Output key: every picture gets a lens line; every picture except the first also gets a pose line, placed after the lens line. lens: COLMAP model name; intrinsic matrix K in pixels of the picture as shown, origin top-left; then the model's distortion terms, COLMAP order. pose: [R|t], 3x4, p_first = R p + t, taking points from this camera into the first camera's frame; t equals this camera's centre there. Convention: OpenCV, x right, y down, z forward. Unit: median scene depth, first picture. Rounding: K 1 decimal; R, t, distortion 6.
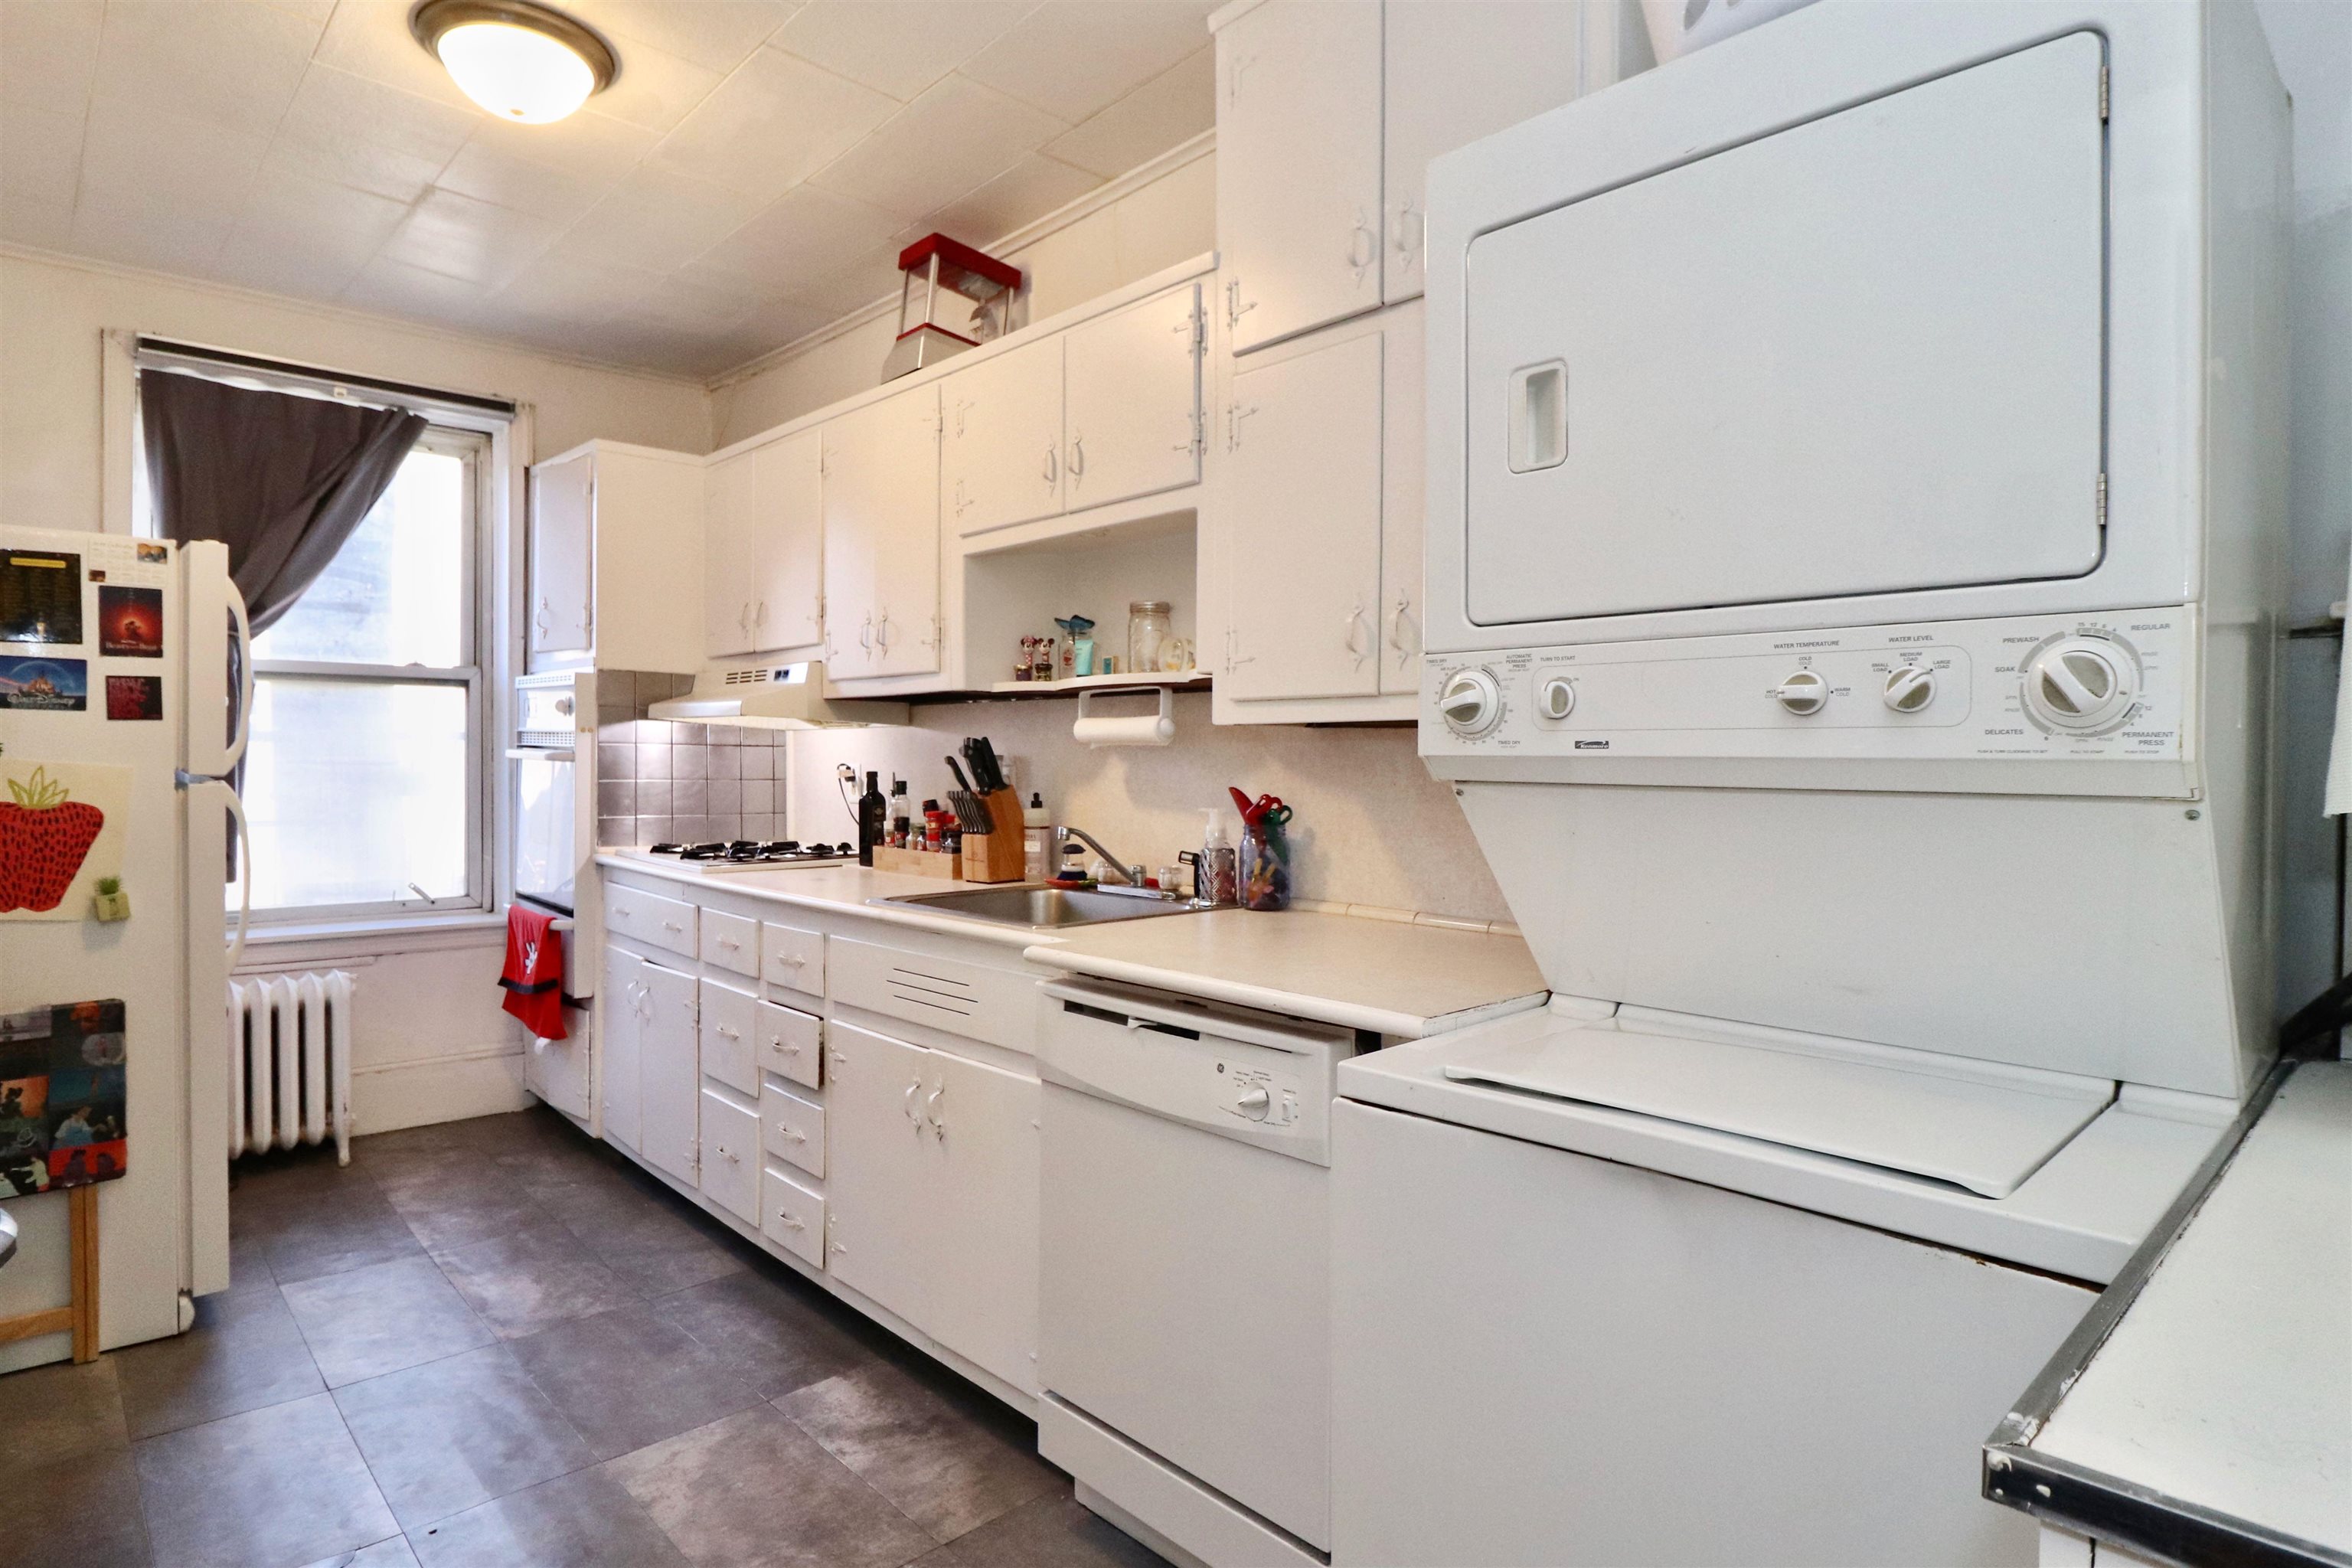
lens RADIAL K [[1145.7, 0, 1172.3], [0, 1145.7, 753.6], [0, 0, 1]] dist [-0.020194, -0.000765]
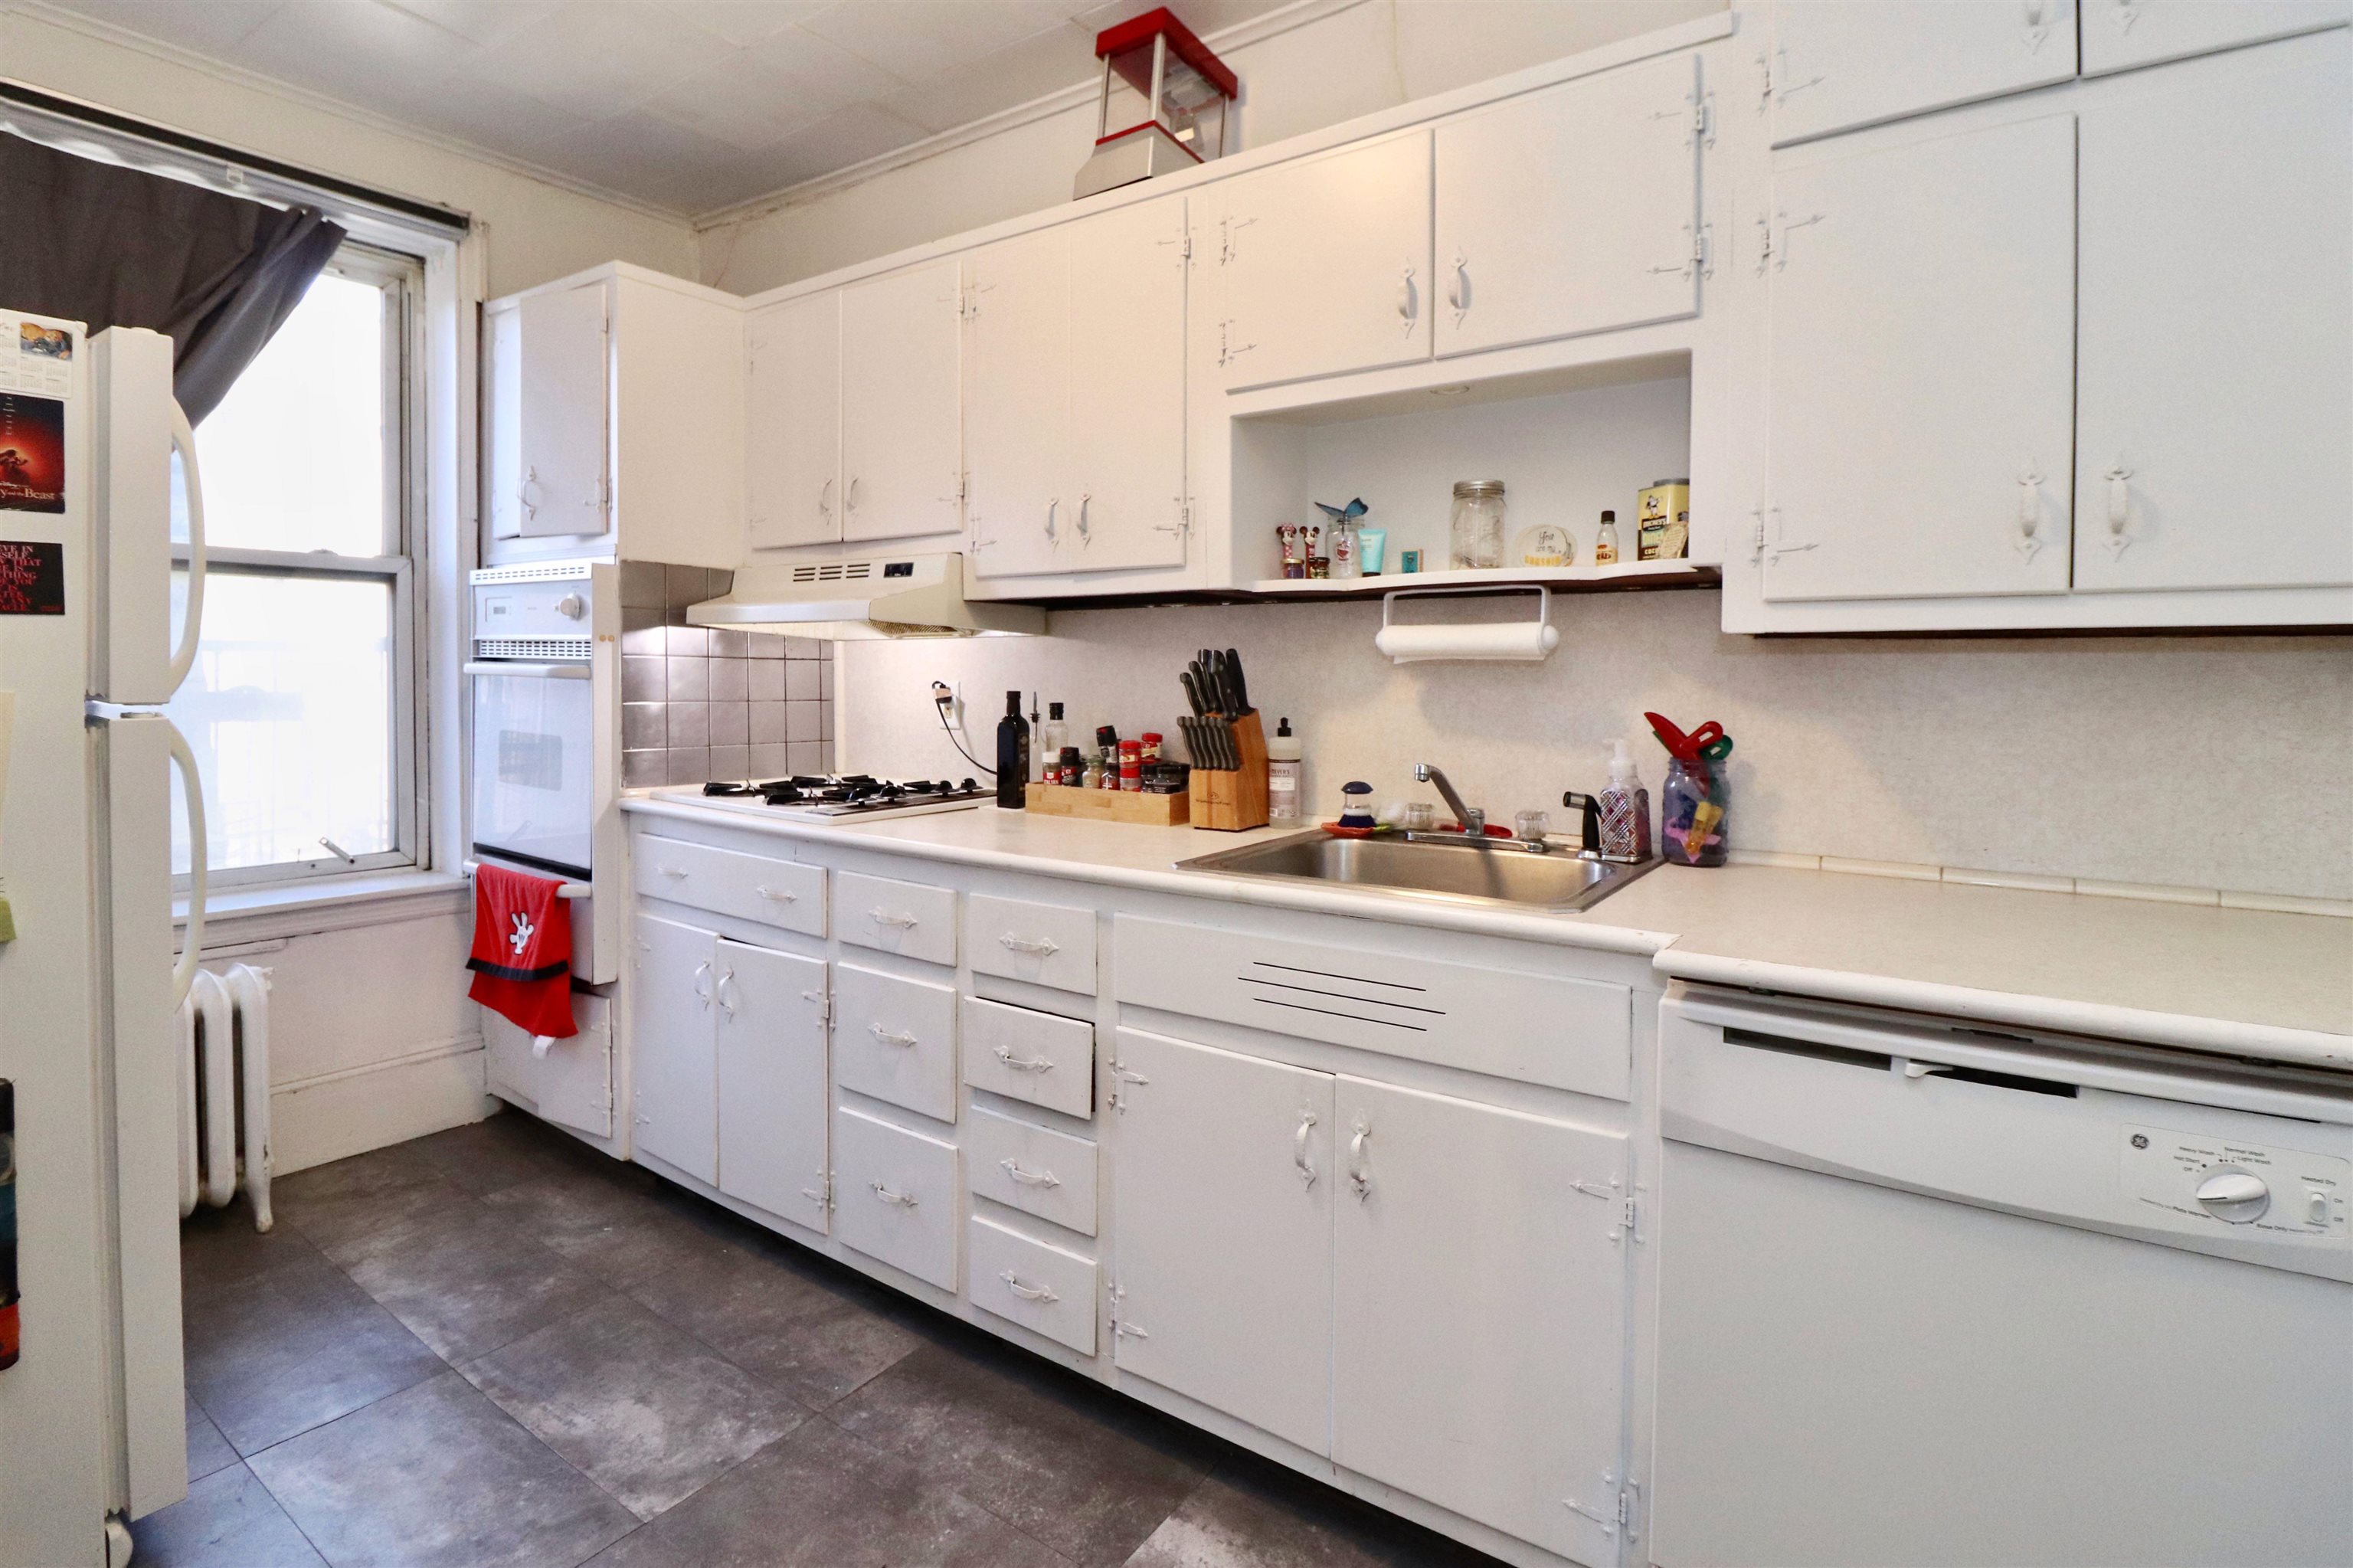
lens RADIAL K [[1081.6, 0, 1180.4], [0, 1081.6, 684.5], [0, 0, 1]] dist [-0.012975, -0.001537]
pose [[0.982996, -0.002250, 0.183613, -0.297179], [-0.000685, 0.999873, 0.015919, -0.001408], [-0.183625, -0.015775, 0.982870, 0.233053]]
